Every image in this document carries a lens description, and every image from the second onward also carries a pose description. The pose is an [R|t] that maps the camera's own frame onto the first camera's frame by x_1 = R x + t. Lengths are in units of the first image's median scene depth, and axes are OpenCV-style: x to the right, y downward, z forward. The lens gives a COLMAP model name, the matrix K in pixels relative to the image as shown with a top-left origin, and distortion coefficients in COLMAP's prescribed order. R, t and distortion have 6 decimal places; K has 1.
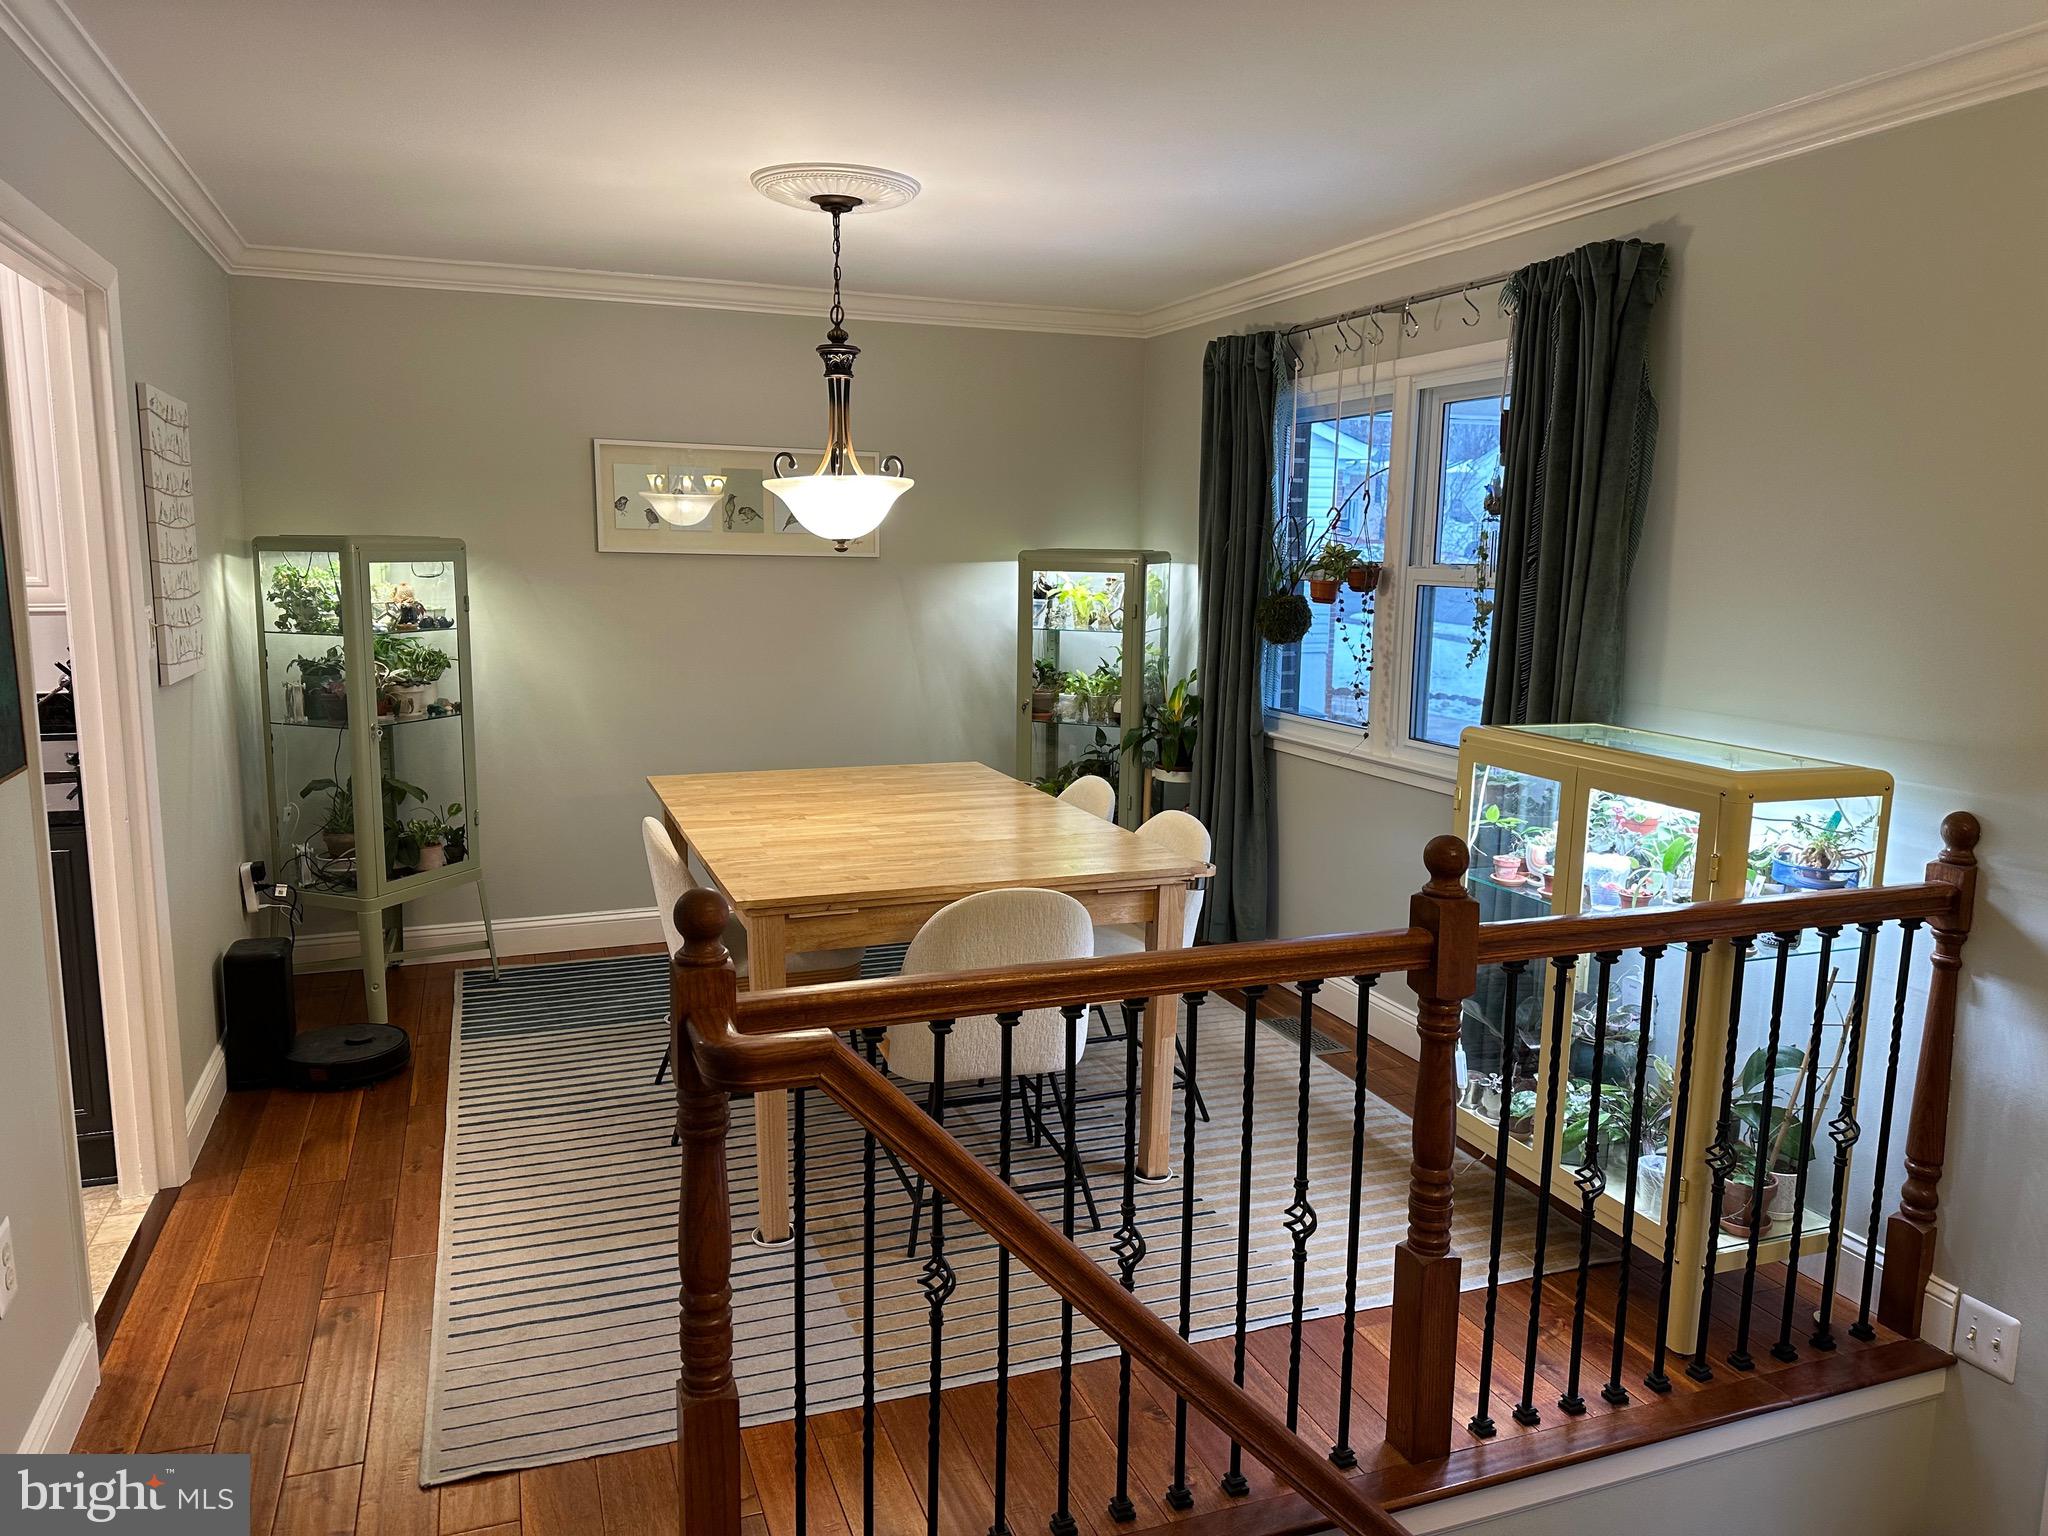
lens RADIAL K [[1435.3, 0, 1032.6], [0, 1435.3, 778.6], [0, 0, 1]] dist [0.010544, -0.021398]
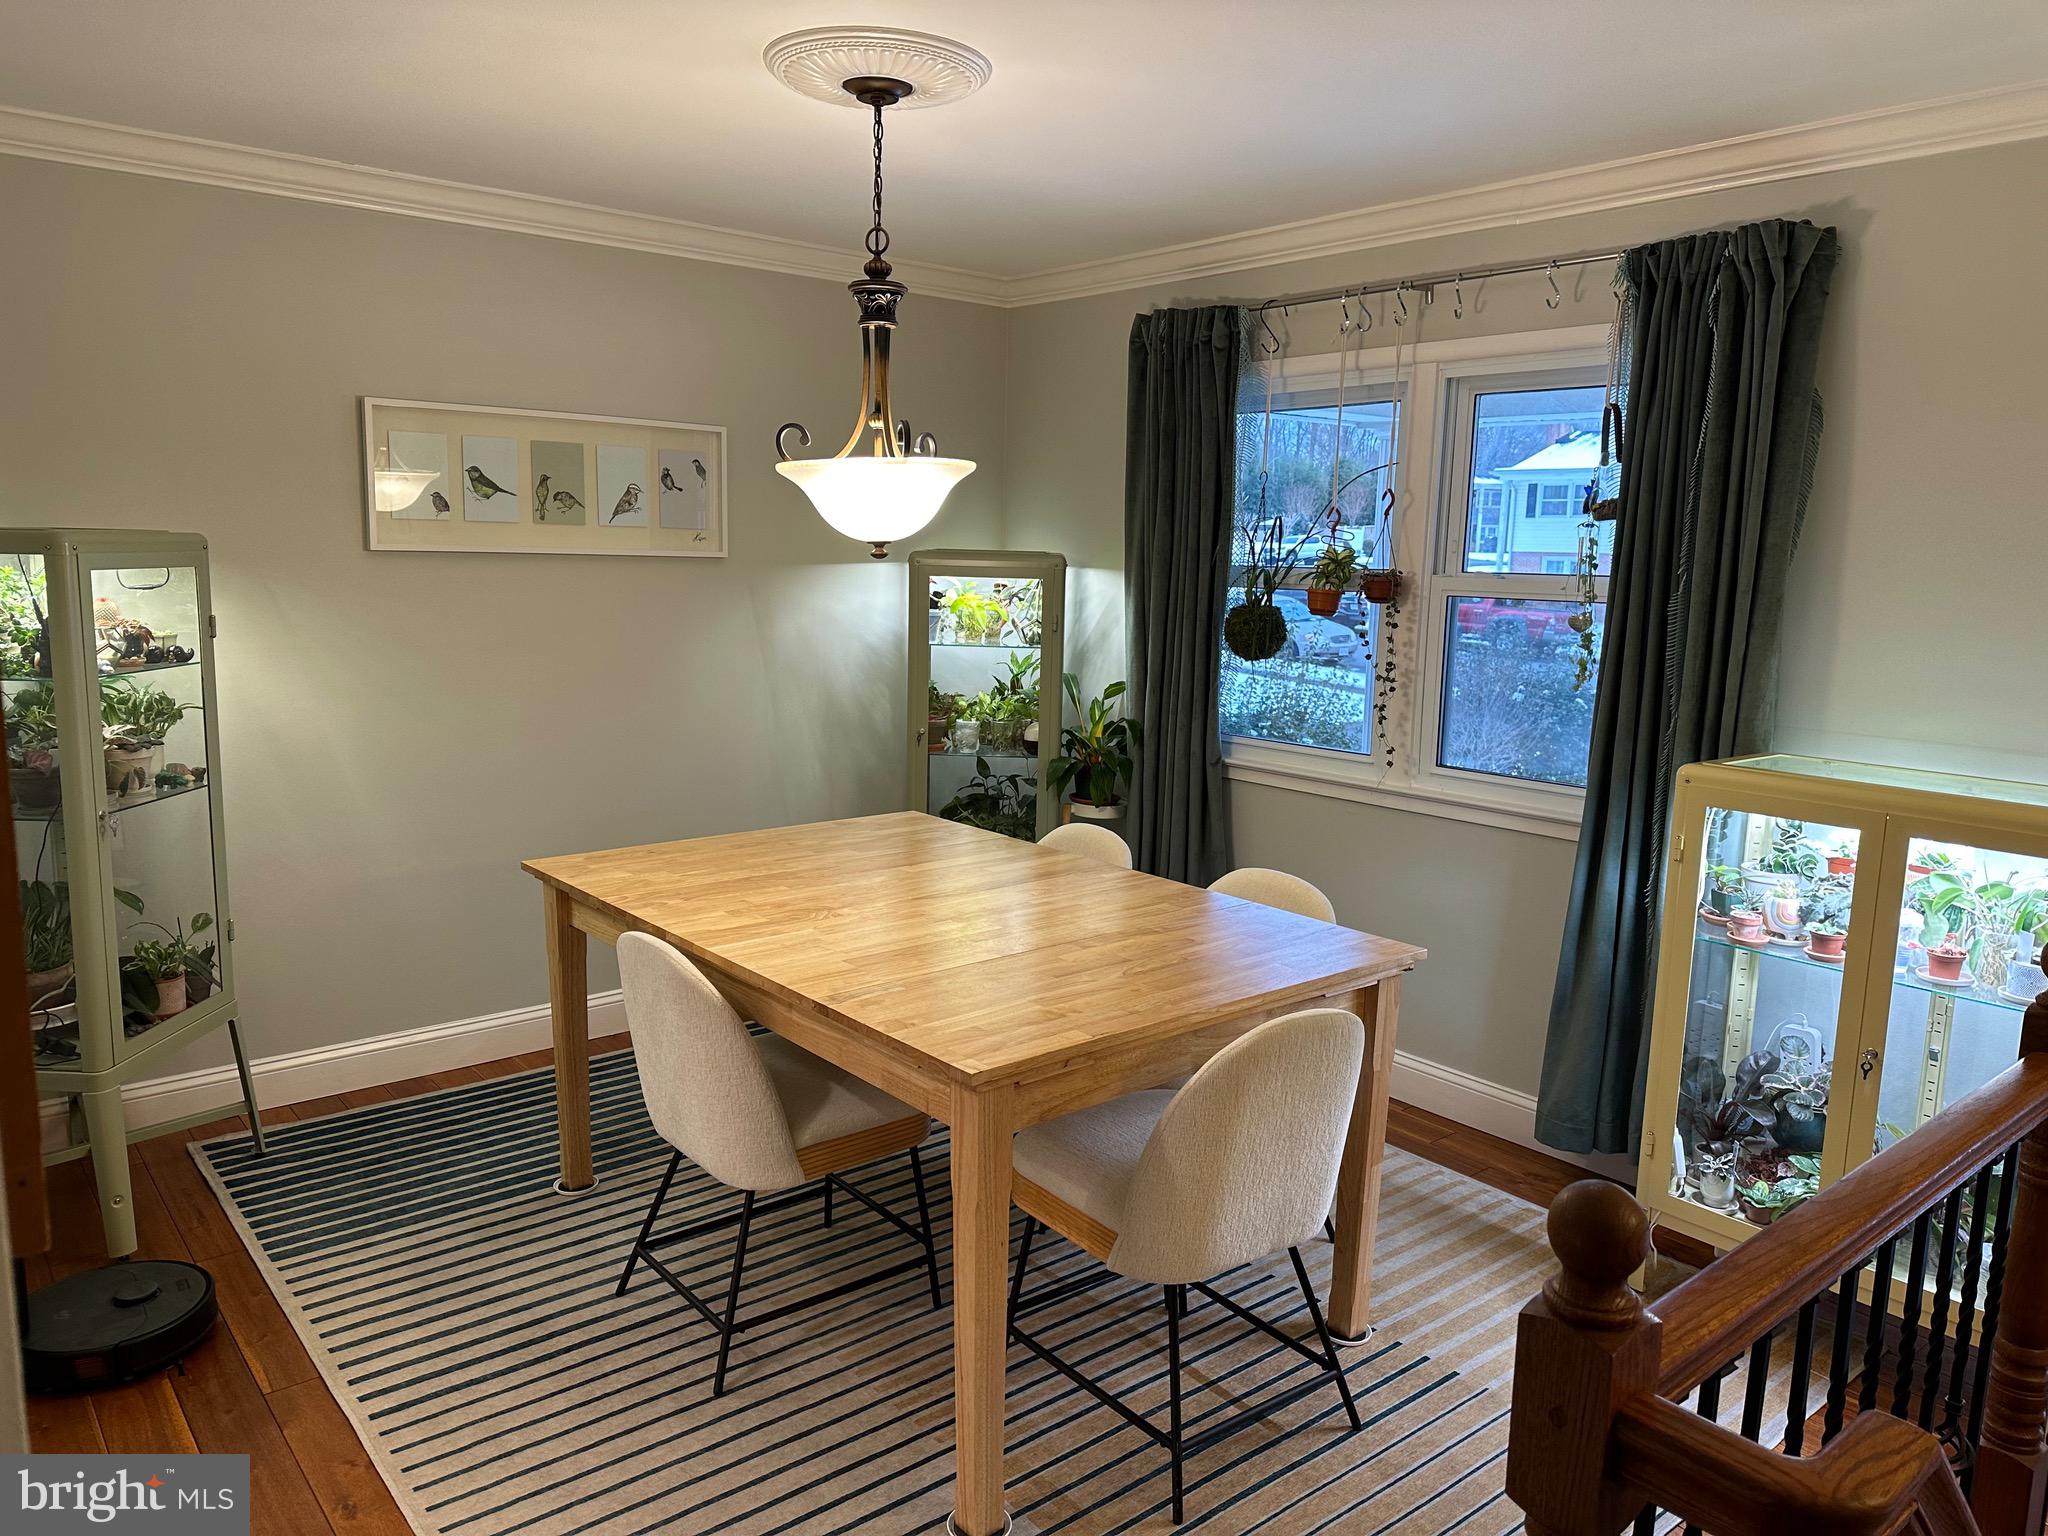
lens RADIAL K [[1435.3, 0, 1020.2], [0, 1435.3, 769.1], [0, 0, 1]] dist [0.010544, -0.021398]
pose [[0.944443, -0.044559, 0.325642, -0.262437], [0.044278, 0.998985, 0.008277, -0.042558], [-0.325680, 0.006602, 0.945457, 0.222243]]
